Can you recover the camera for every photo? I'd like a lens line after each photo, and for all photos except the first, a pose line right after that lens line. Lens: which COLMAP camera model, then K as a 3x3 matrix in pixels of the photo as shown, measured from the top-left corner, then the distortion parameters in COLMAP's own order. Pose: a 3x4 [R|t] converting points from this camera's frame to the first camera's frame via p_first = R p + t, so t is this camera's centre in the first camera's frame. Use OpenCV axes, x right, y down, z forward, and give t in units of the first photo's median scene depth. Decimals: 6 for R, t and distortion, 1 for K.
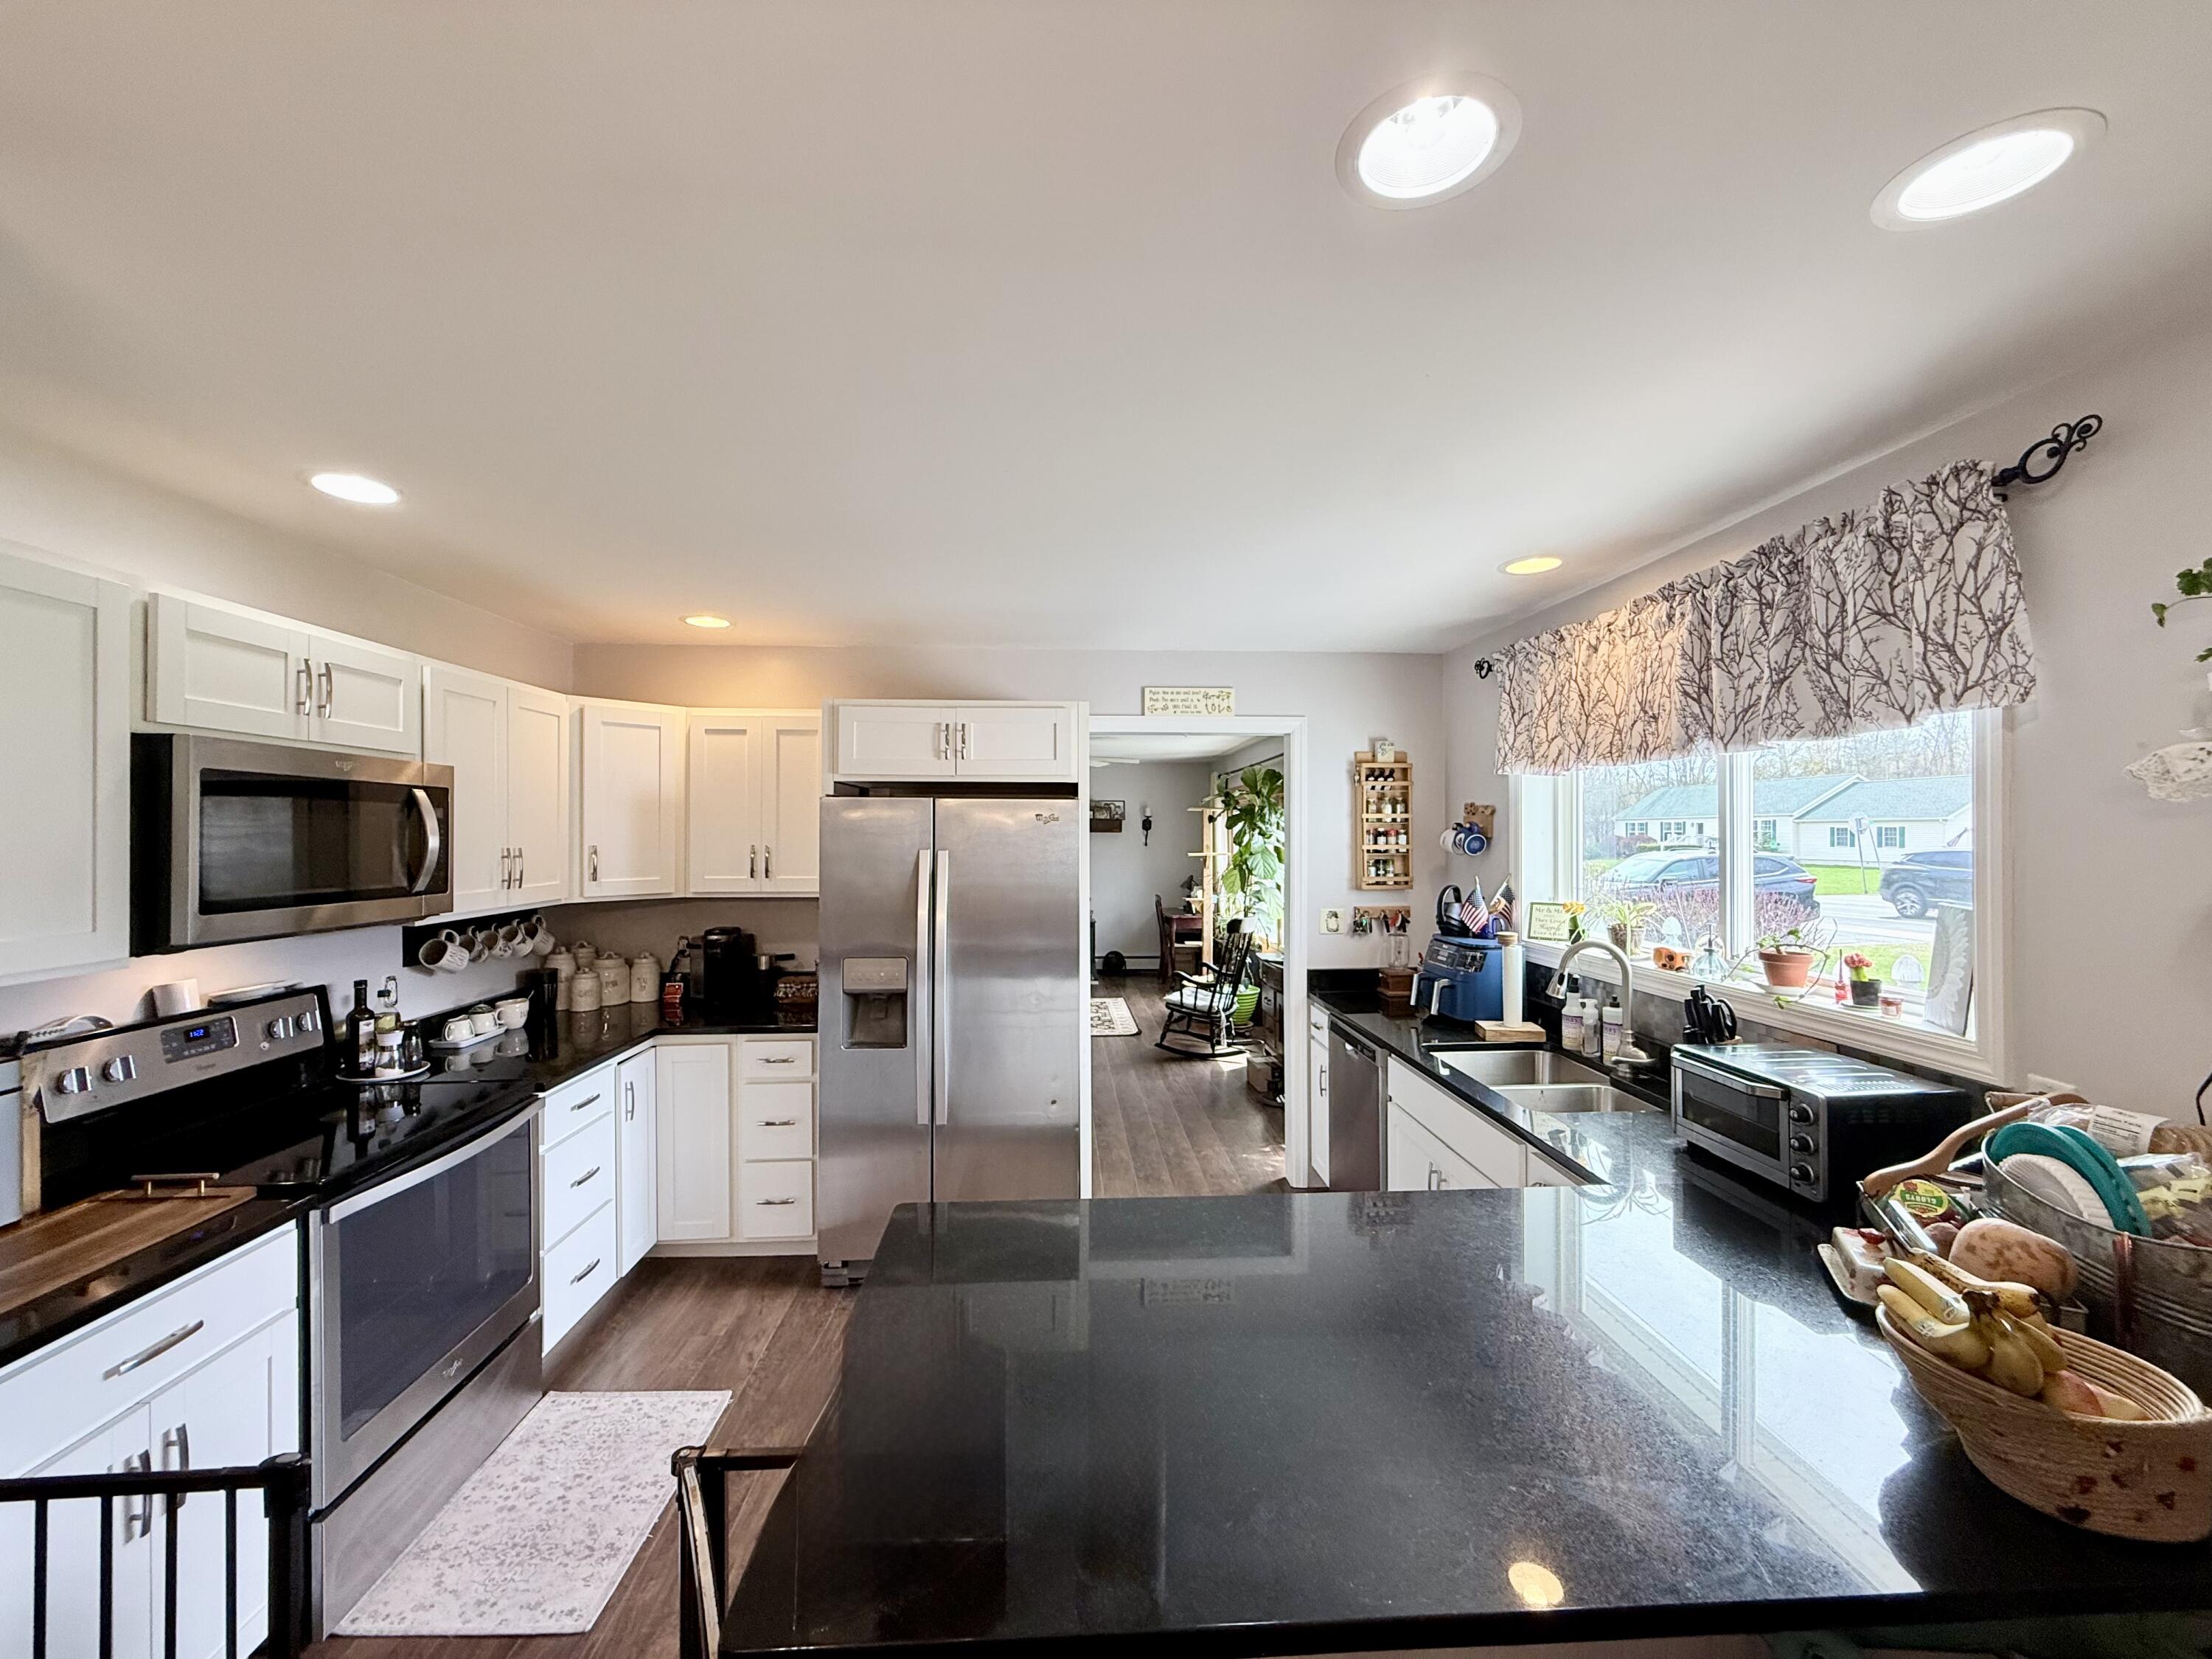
lens RADIAL K [[890.0, 0, 1099.5], [0, 890.0, 829.8], [0, 0, 1]] dist [0.000230, -0.000607]
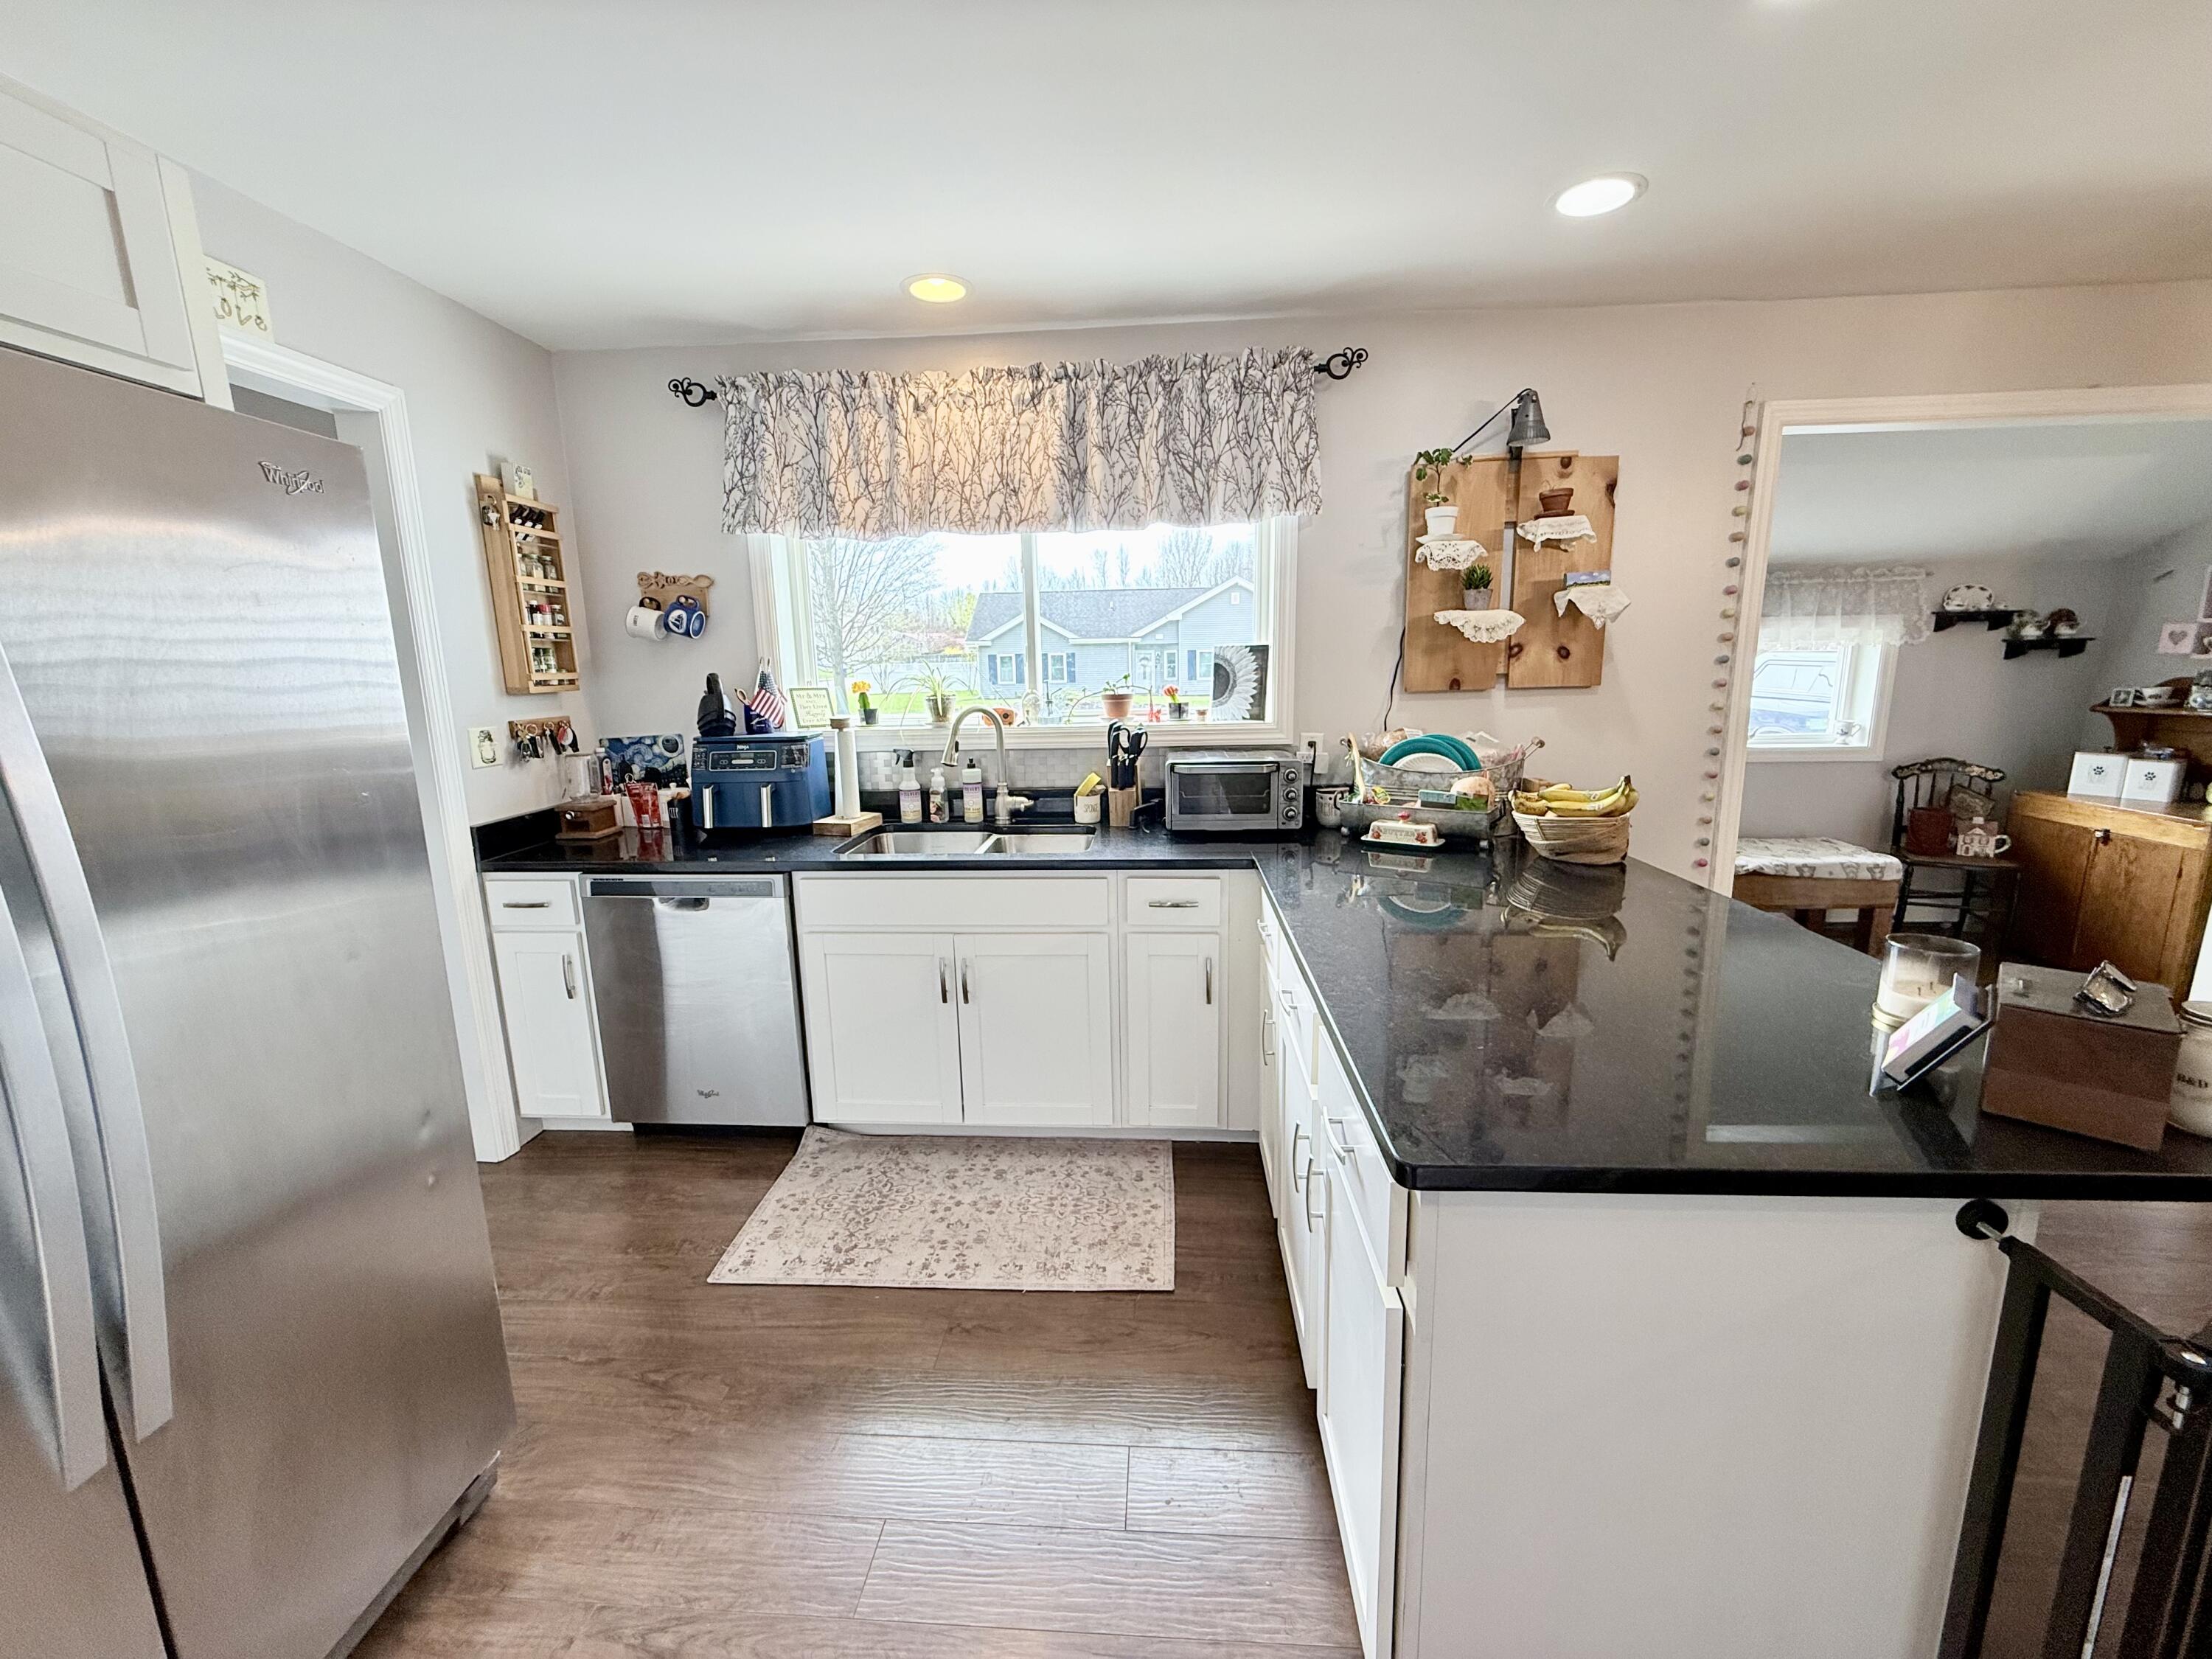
lens RADIAL K [[883.1, 0, 1106.0], [0, 883.1, 829.5], [0, 0, 1]] dist [0.000364, 0.000500]
pose [[0.115835, -0.185663, 0.975762, -0.386235], [0.019191, 0.982610, 0.184688, 0.064903], [-0.993083, -0.002668, 0.117384, 0.597430]]
